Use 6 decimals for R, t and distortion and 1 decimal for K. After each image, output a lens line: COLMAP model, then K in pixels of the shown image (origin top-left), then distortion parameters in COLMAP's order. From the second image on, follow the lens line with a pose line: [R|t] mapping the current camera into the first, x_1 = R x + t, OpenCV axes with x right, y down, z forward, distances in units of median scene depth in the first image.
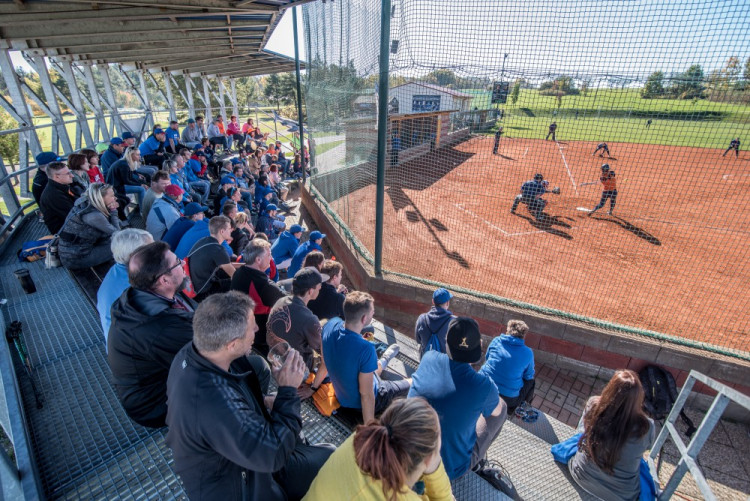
lens RADIAL K [[346.9, 0, 375.0], [0, 346.9, 250.5], [0, 0, 1]] dist [-0.018438, 0.000593]
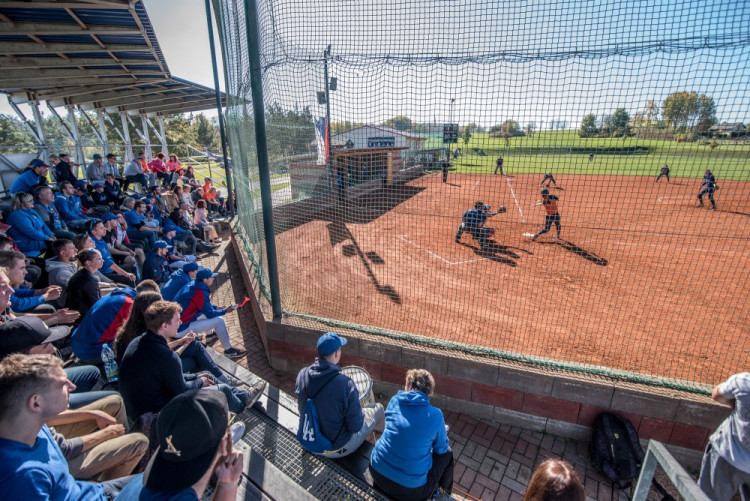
lens RADIAL K [[346.9, 0, 375.0], [0, 346.9, 250.5], [0, 0, 1]] dist [-0.018438, 0.000593]
pose [[0.994453, -0.049925, 0.092581, 0.099310], [0.060360, 0.991695, -0.113567, 0.010946], [-0.086143, 0.118526, 0.989207, 0.098783]]
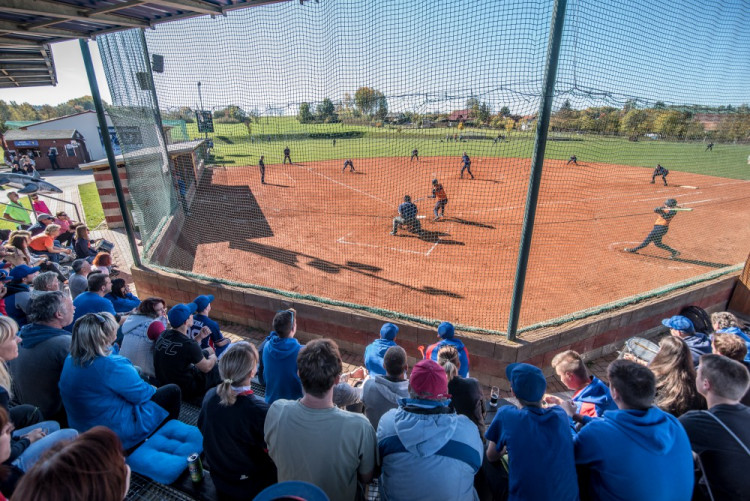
lens RADIAL K [[346.9, 0, 375.0], [0, 346.9, 250.5], [0, 0, 1]] dist [-0.018438, 0.000593]
pose [[0.667437, -0.268881, 0.694428, -0.400912], [0.317284, 0.946336, 0.061468, -0.159188], [-0.673690, 0.179305, 0.716932, 0.349385]]
